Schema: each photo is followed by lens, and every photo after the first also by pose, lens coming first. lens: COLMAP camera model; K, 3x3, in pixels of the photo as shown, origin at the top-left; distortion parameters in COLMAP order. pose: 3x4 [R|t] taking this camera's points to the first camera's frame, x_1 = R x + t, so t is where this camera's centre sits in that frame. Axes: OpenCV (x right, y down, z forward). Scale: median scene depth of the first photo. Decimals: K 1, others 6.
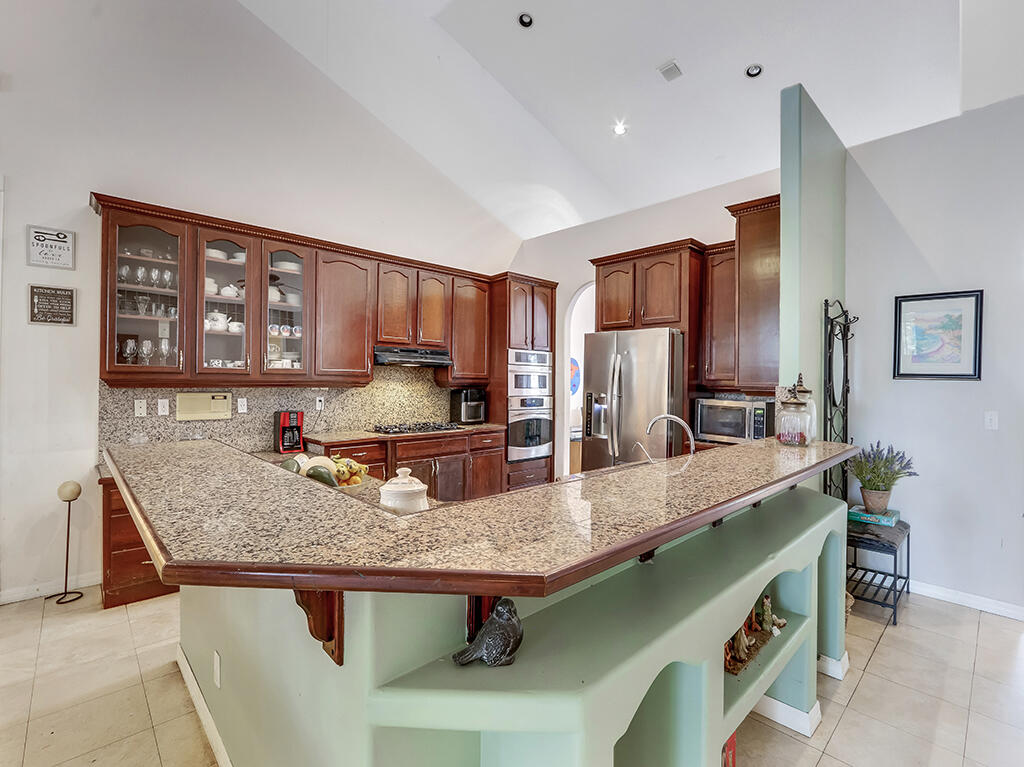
lens RADIAL K [[470.2, 0, 514.1], [0, 470.2, 381.3], [0, 0, 1]] dist [-0.018880, 0.001253]
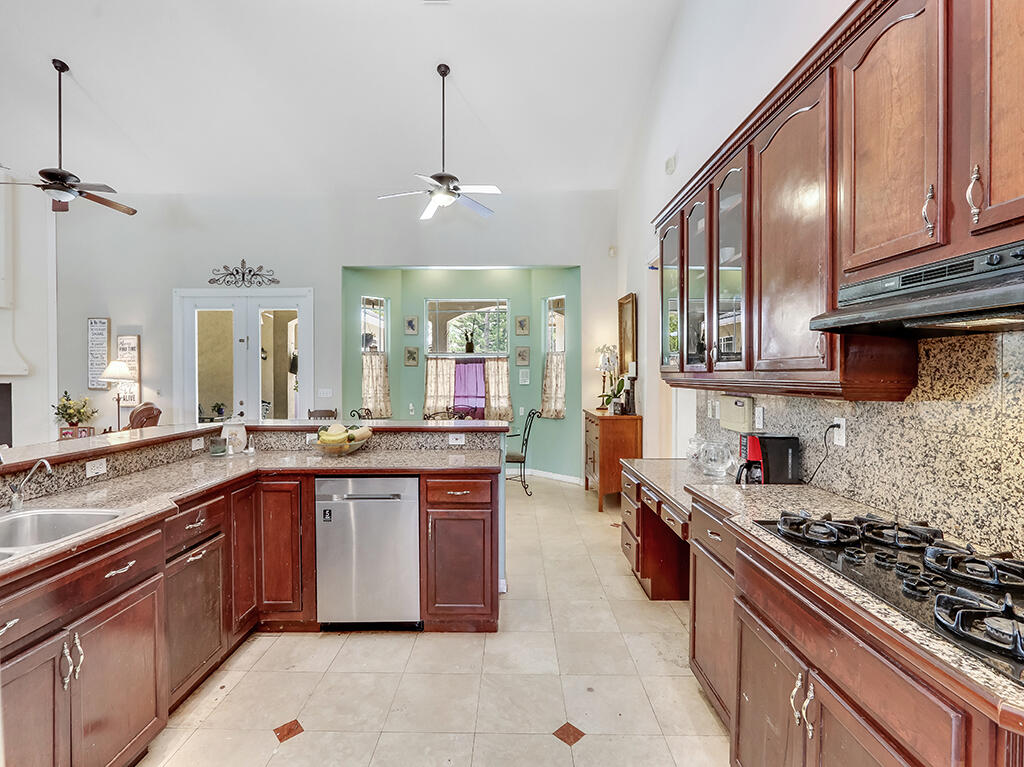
lens RADIAL K [[445.4, 0, 507.1], [0, 445.4, 373.7], [0, 0, 1]] dist [-0.019077, 0.000179]
pose [[-0.692064, -0.011703, -0.721742, 0.151877], [-0.009100, 0.999931, -0.007488, -0.004850], [0.721779, 0.001386, -0.692122, 1.260975]]
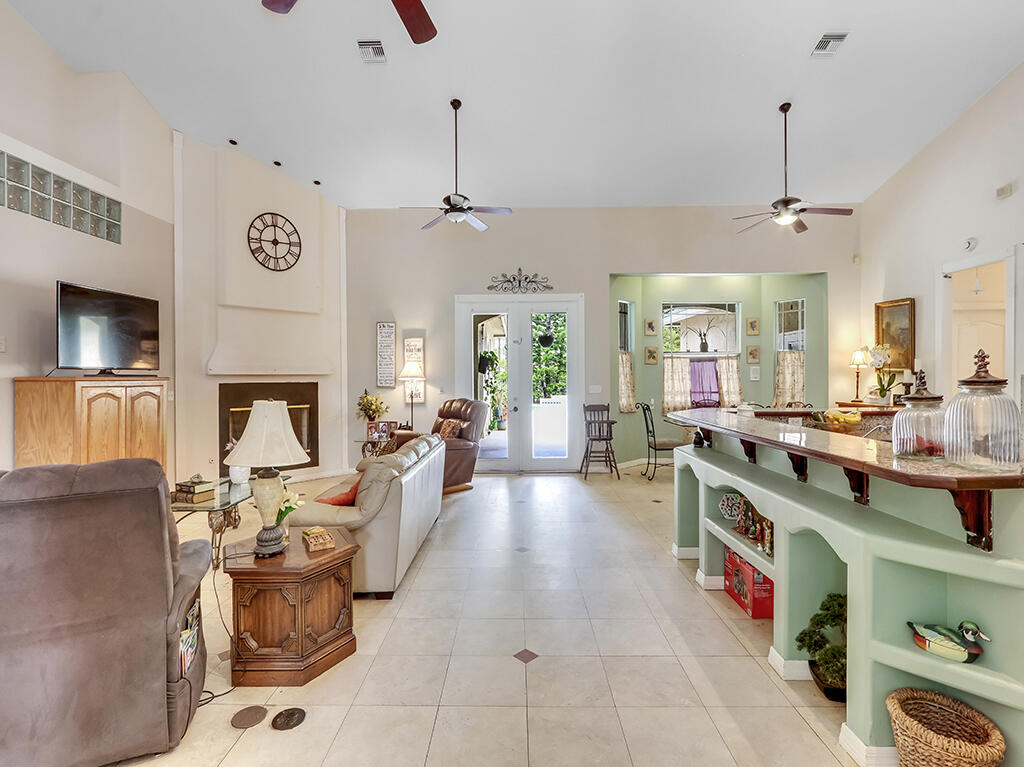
lens RADIAL K [[470.2, 0, 514.1], [0, 470.2, 381.3], [0, 0, 1]] dist [-0.018880, 0.001253]
pose [[-0.702454, 0.004655, -0.711714, 1.052342], [-0.002498, 0.999956, 0.009006, 0.012389], [0.711724, 0.008104, -0.702412, 0.728416]]
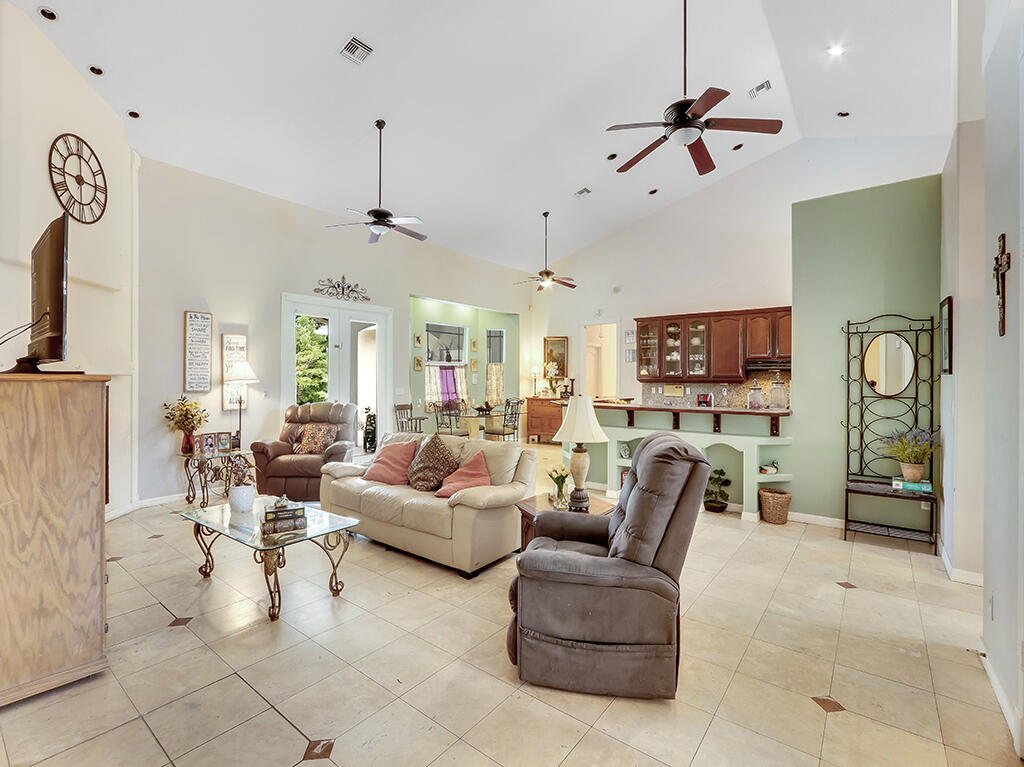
lens RADIAL K [[459.1, 0, 485.4], [0, 459.1, 379.2], [0, 0, 1]] dist [-0.000100, -0.000240]
pose [[0.093637, -0.008525, -0.995570, 1.684754], [-0.006064, 0.999940, -0.009132, 0.021666], [0.995588, 0.006892, 0.093580, -0.206502]]
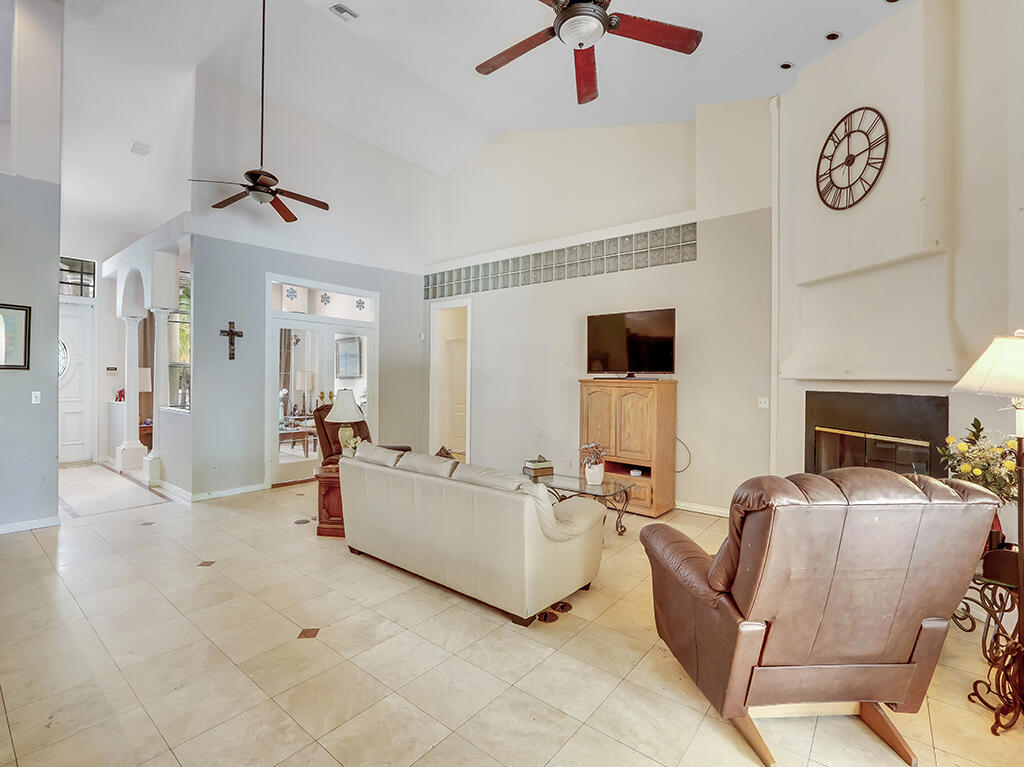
lens RADIAL K [[470.2, 0, 514.1], [0, 470.2, 381.3], [0, 0, 1]] dist [-0.018880, 0.001253]
pose [[-0.134302, -0.017146, 0.990792, -0.495862], [-0.007630, 0.999839, 0.016268, -0.001841], [-0.990911, -0.005374, -0.134412, -0.240028]]
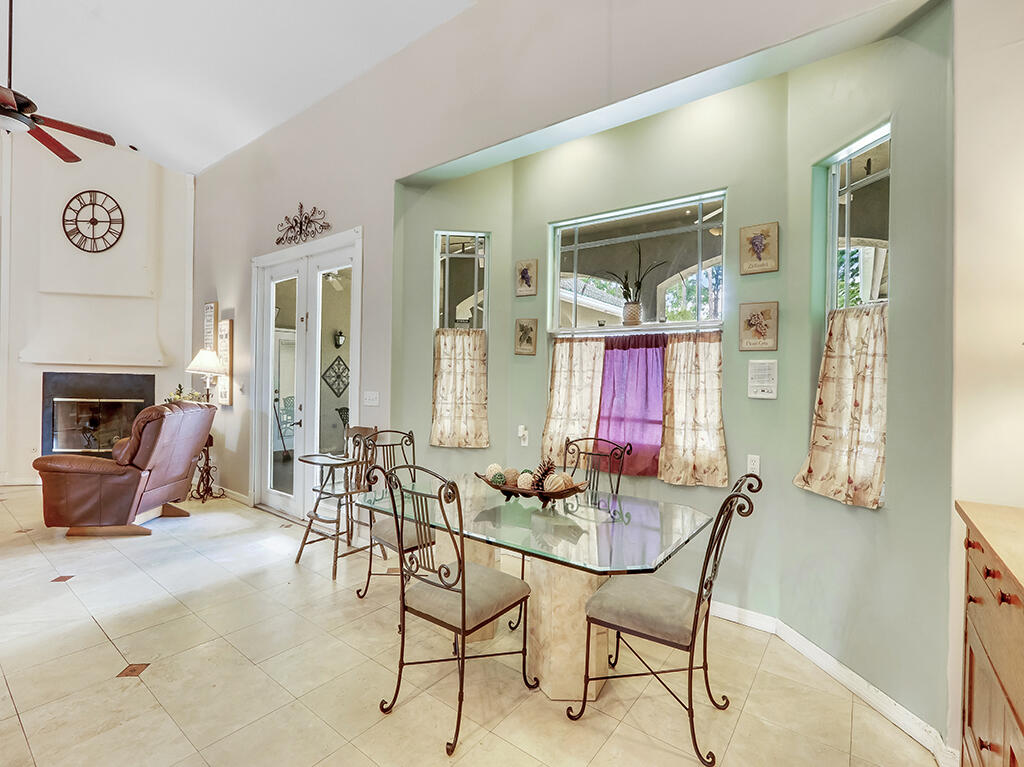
lens RADIAL K [[470.2, 0, 514.1], [0, 470.2, 381.3], [0, 0, 1]] dist [-0.018880, 0.001253]
pose [[-0.984847, -0.028507, -0.171066, -0.726554], [-0.030745, 0.999473, 0.010445, 0.002133], [0.170678, 0.015546, -0.985204, 0.698921]]
